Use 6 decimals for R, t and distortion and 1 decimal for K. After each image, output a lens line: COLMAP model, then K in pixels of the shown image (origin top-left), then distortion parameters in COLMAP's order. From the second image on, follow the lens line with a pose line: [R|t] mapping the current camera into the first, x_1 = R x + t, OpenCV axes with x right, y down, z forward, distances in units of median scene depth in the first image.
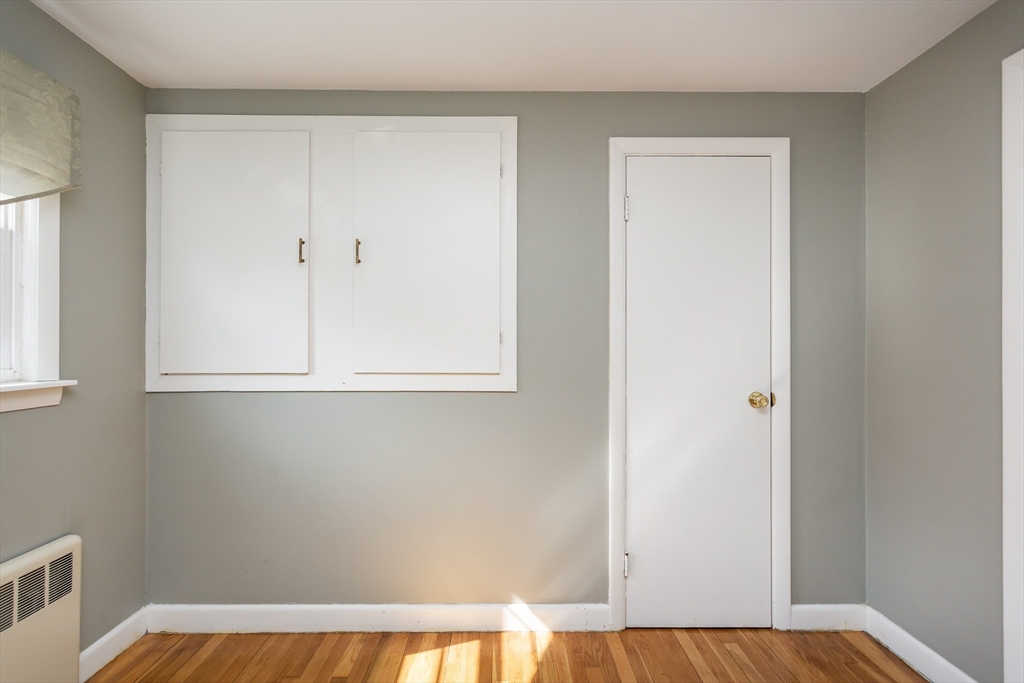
lens RADIAL K [[487.5, 0, 510.0], [0, 487.5, 341.4], [0, 0, 1]] dist [0.001123, 0.003328]
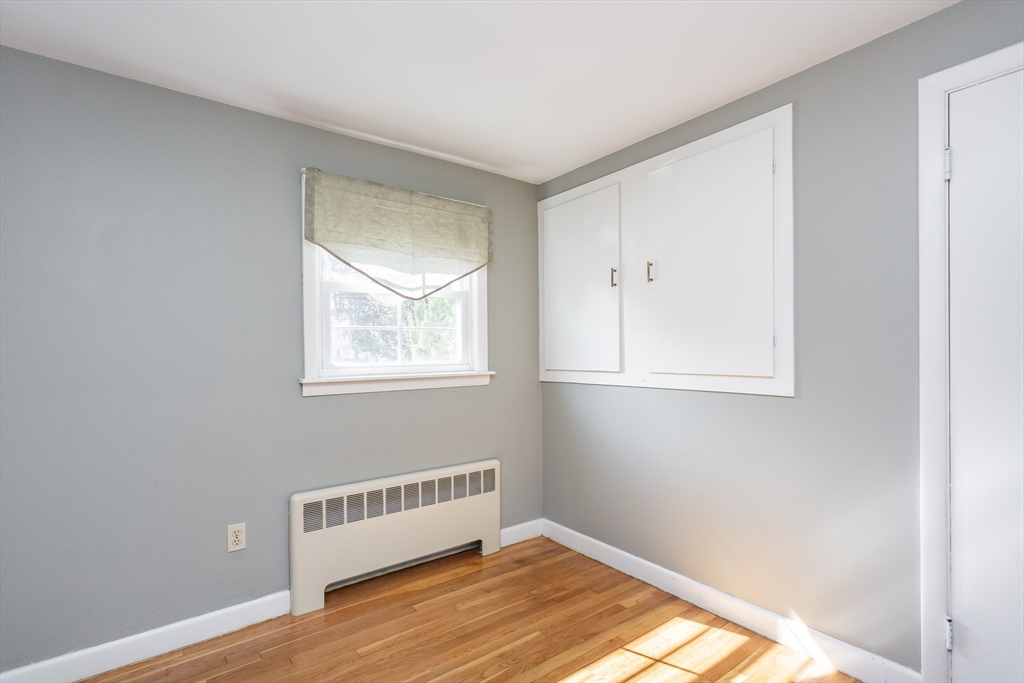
lens RADIAL K [[487.5, 0, 514.4], [0, 487.5, 348.4], [0, 0, 1]] dist [0.001123, 0.003328]
pose [[0.598681, -0.012773, -0.800886, 0.458009], [0.018770, 0.999822, -0.001914, 0.001038], [0.800768, -0.013887, 0.598814, 0.005499]]
